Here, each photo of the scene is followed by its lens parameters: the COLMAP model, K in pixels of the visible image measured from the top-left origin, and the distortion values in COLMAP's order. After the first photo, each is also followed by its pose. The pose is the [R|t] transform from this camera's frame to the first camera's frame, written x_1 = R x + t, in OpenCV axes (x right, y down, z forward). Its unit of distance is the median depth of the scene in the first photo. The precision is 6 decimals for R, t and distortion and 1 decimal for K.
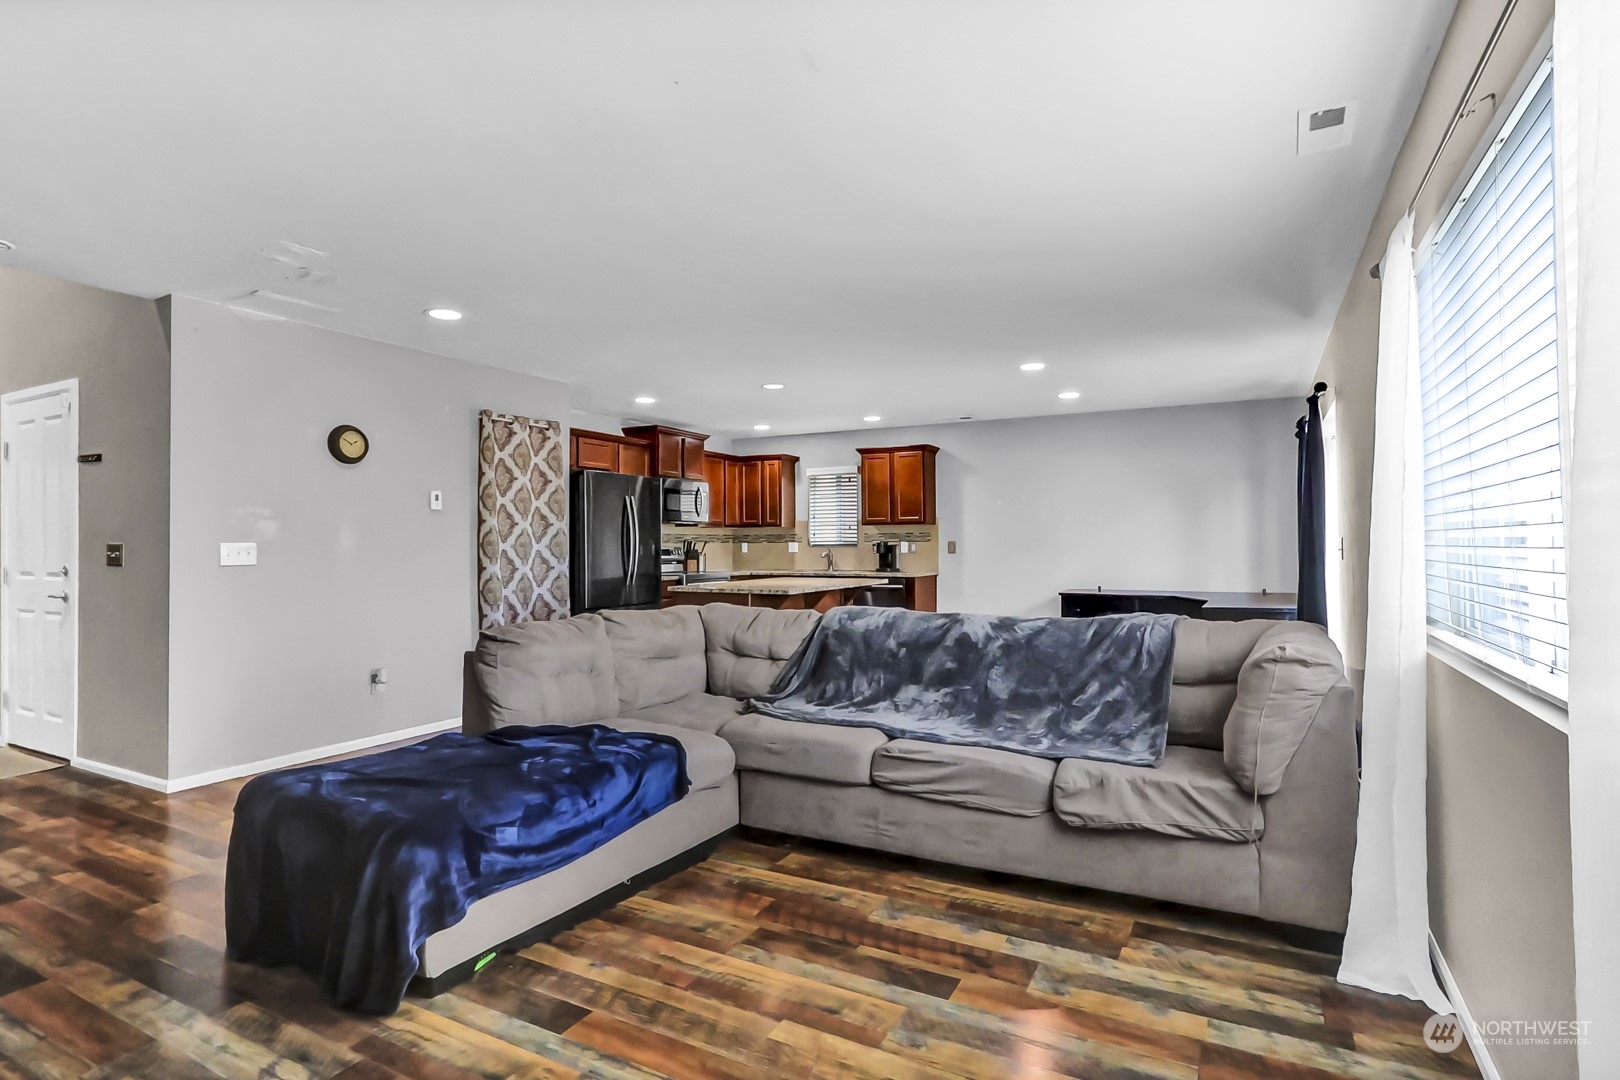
lens RADIAL K [[791.8, 0, 814.2], [0, 791.8, 554.8], [0, 0, 1]] dist [-0.004206, 0.002197]
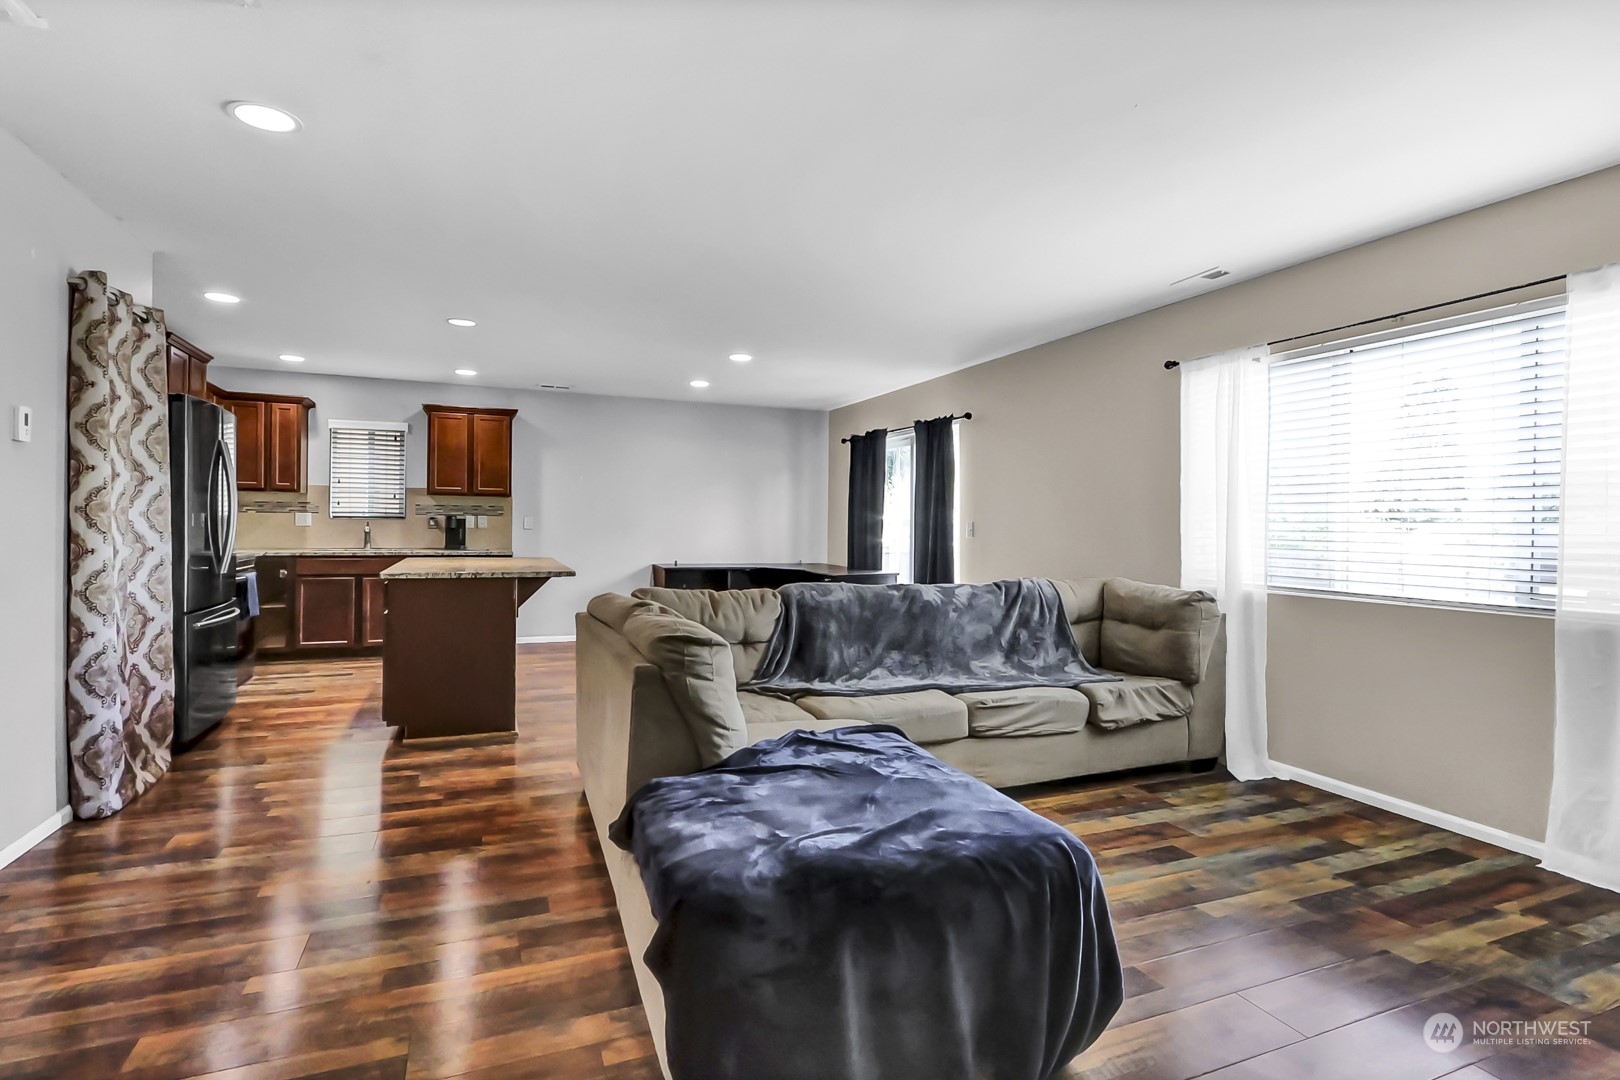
lens RADIAL K [[791.8, 0, 807.2], [0, 791.8, 526.6], [0, 0, 1]] dist [-0.004206, 0.002197]
pose [[0.643582, 0.010675, 0.765303, -0.327858], [-0.006729, 0.999943, -0.008289, 0.000392], [-0.765347, 0.000185, 0.643617, 0.155332]]
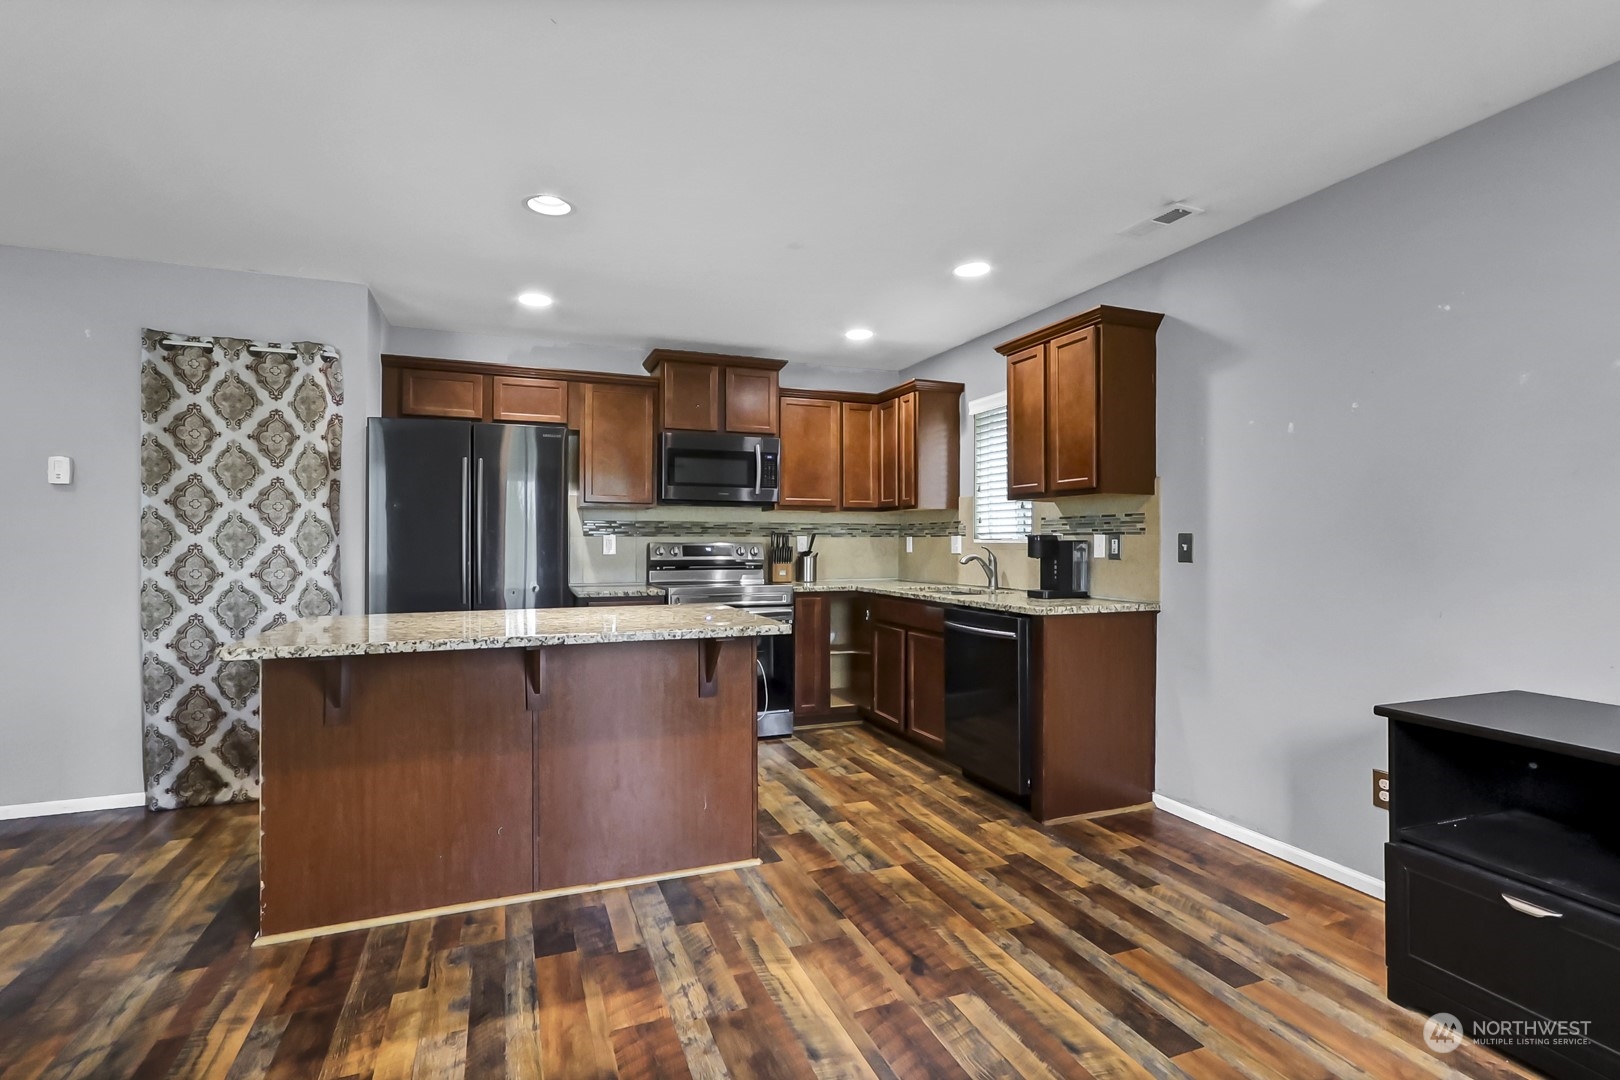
lens RADIAL K [[791.8, 0, 820.5], [0, 791.8, 542.7], [0, 0, 1]] dist [-0.004206, 0.002197]
pose [[0.766639, 0.008944, -0.642016, 0.289455], [-0.015511, 0.999869, -0.004592, -0.007587], [0.641891, 0.013478, 0.766678, 0.558797]]
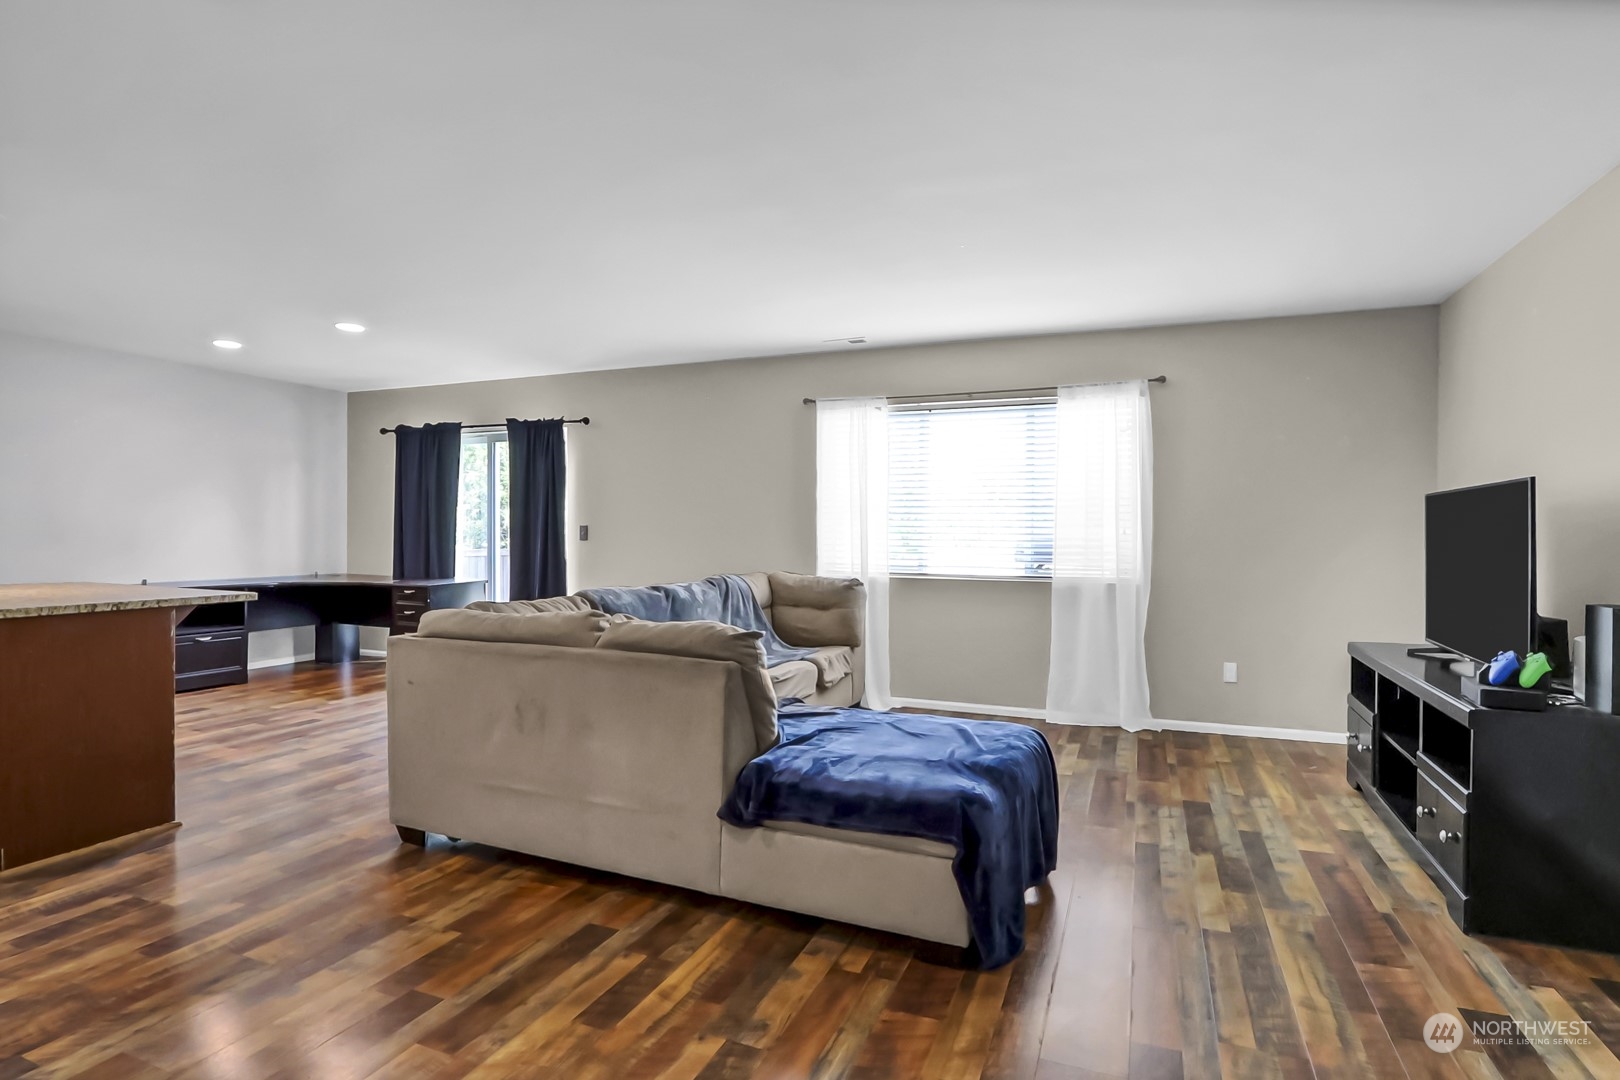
lens RADIAL K [[832.2, 0, 807.6], [0, 832.2, 538.0], [0, 0, 1]] dist [-0.031072, 0.004008]
pose [[-0.109230, -0.000399, 0.994016, -0.474494], [0.003857, 0.999992, 0.000825, 0.000938], [-0.994009, 0.003924, -0.109228, 0.397565]]
